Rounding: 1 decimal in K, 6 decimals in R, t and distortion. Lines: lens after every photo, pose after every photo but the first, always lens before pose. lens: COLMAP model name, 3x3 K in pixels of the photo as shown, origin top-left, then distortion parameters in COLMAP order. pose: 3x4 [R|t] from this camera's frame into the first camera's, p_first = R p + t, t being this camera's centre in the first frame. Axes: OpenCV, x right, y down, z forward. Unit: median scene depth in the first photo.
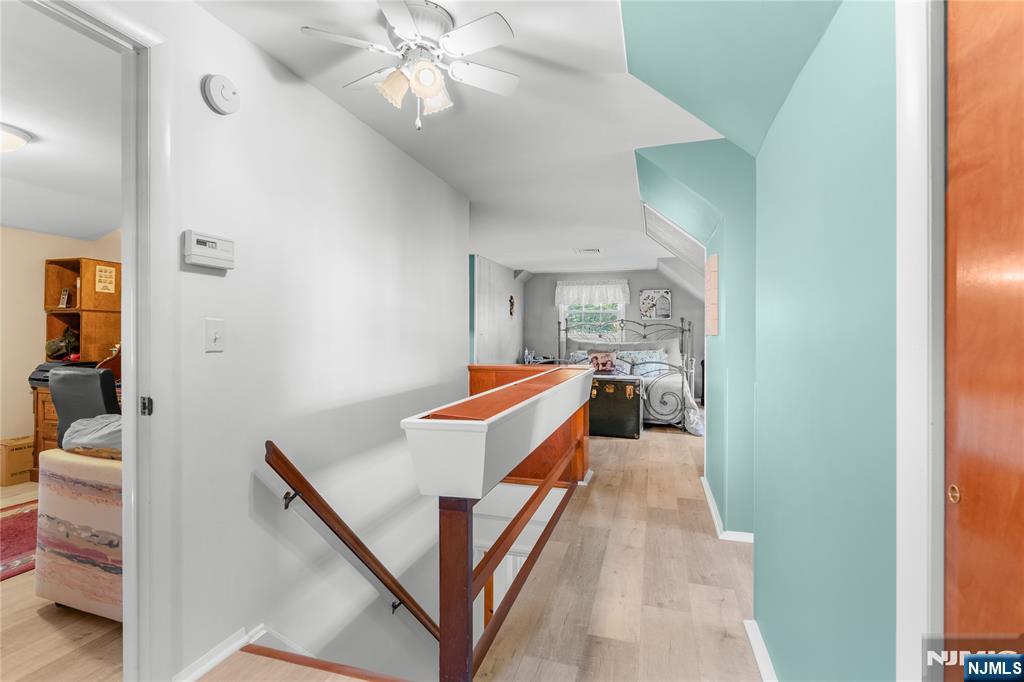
lens RADIAL K [[470.5, 0, 512.0], [0, 470.5, 333.8], [0, 0, 1]] dist [-0.001511, -0.000276]
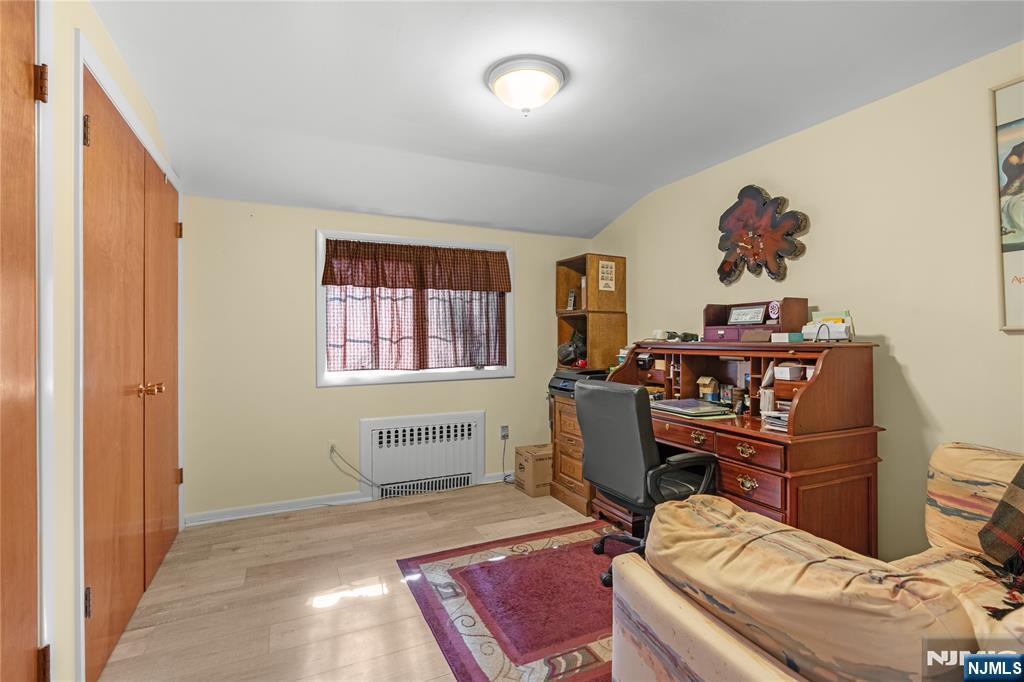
lens RADIAL K [[470.5, 0, 512.0], [0, 470.5, 333.8], [0, 0, 1]] dist [-0.001511, -0.000276]
pose [[0.676515, -0.013617, -0.736303, -0.345444], [0.007050, 0.999903, -0.012015, 0.002187], [0.736395, 0.002938, 0.676545, 0.278176]]
